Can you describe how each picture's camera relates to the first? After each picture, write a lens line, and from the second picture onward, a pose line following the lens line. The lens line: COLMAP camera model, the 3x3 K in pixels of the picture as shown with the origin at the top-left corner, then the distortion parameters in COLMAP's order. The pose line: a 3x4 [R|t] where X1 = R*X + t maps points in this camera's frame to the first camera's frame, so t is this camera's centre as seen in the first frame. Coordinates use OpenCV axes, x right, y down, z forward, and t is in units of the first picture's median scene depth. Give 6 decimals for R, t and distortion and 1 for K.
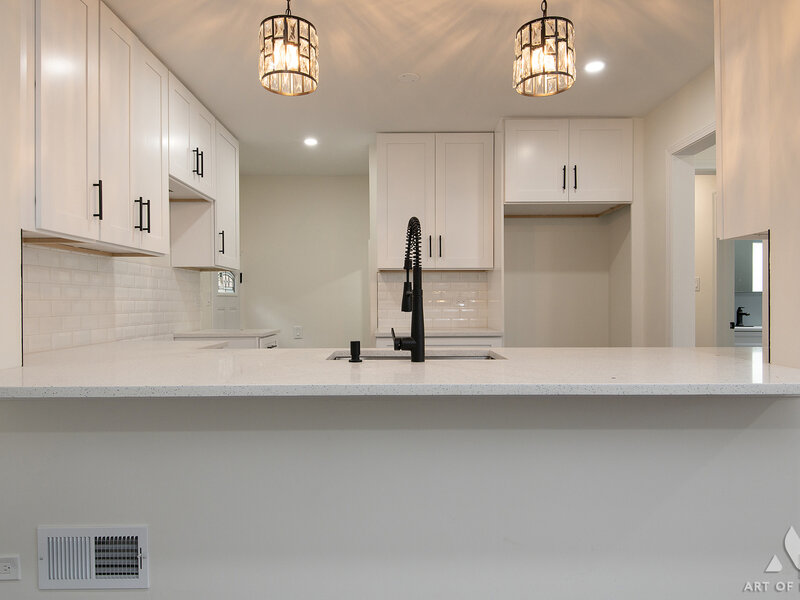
lens RADIAL K [[517.1, 0, 400.0], [0, 517.1, 300.0], [0, 0, 1]] dist [0.000164, -0.000507]
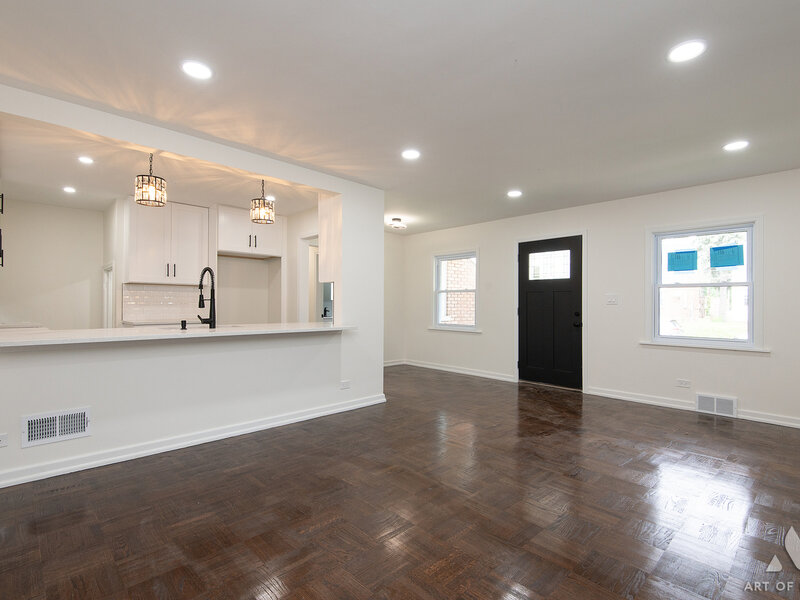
lens RADIAL K [[393.2, 0, 400.0], [0, 393.2, 300.0], [0, 0, 1]] dist [-0.000657, -0.000317]
pose [[0.719371, 0.013275, 0.694500, -0.314141], [-0.008685, 0.999911, -0.010117, -0.001572], [-0.694572, 0.001246, 0.719422, -0.480650]]
